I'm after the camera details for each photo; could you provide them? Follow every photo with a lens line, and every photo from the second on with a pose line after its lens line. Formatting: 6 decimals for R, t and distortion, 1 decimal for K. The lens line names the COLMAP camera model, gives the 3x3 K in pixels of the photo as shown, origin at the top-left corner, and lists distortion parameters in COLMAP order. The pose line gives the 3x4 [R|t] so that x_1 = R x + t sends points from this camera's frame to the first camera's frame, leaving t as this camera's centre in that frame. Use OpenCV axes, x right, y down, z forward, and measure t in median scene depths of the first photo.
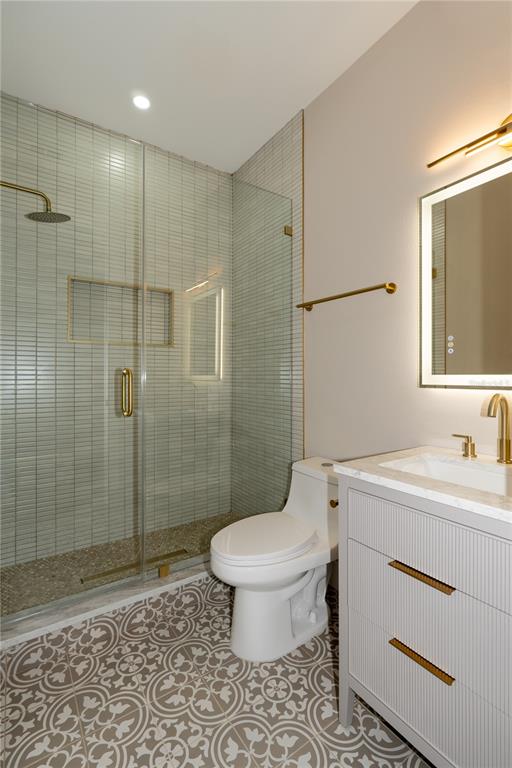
lens RADIAL K [[349.0, 0, 257.0], [0, 349.0, 377.9], [0, 0, 1]] dist [-0.003025, -0.000245]
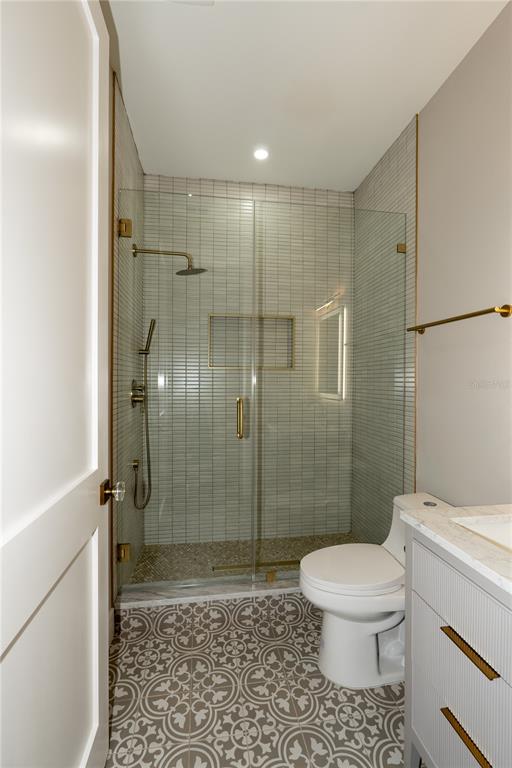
lens RADIAL K [[355.1, 0, 256.0], [0, 355.1, 384.0], [0, 0, 1]] dist [-0.000080, -0.000302]
pose [[0.899528, 0.000026, -0.436864, 0.208681], [0.003478, 0.999968, 0.007222, -0.084061], [0.436850, -0.008016, 0.899499, -0.053186]]
